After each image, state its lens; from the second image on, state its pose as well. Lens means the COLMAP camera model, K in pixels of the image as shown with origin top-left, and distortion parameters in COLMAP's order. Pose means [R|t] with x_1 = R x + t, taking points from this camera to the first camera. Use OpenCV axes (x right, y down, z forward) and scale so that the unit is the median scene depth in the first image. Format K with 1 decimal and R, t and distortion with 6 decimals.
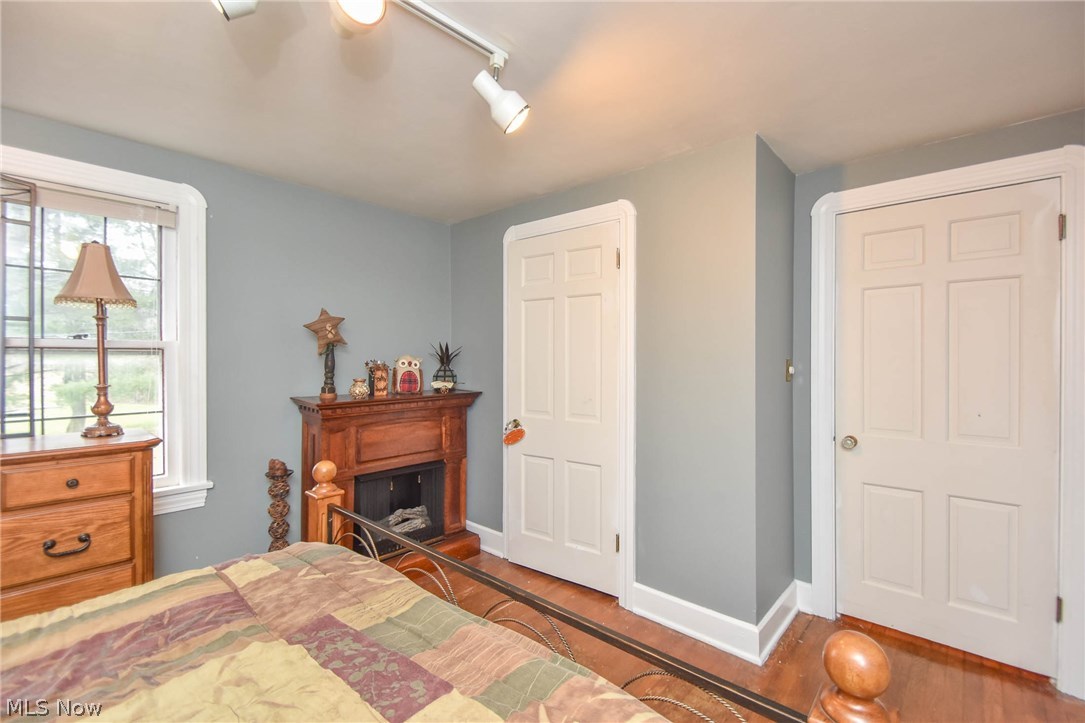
lens RADIAL K [[478.3, 0, 552.9], [0, 478.3, 359.7], [0, 0, 1]] dist [0.026984, -0.015826]
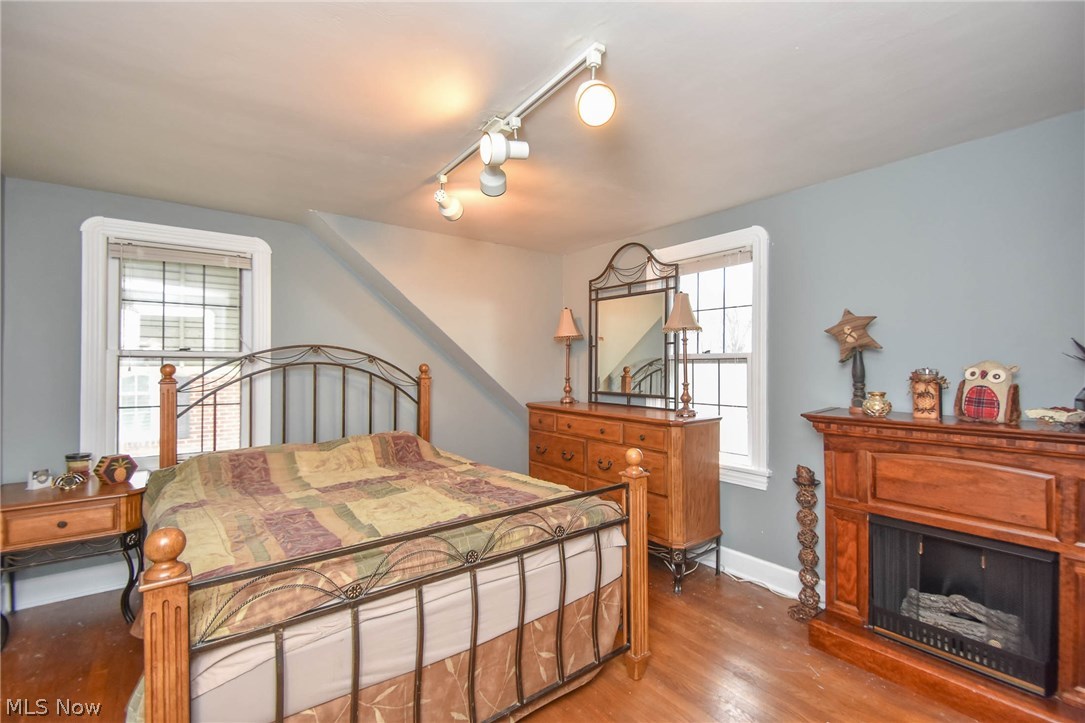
lens RADIAL K [[478.3, 0, 552.9], [0, 478.3, 359.7], [0, 0, 1]] dist [0.026984, -0.015826]
pose [[-0.190545, -0.011642, -0.981609, 0.487017], [-0.002622, 0.999932, -0.011351, -0.002604], [0.981675, 0.000411, -0.190563, 0.641012]]
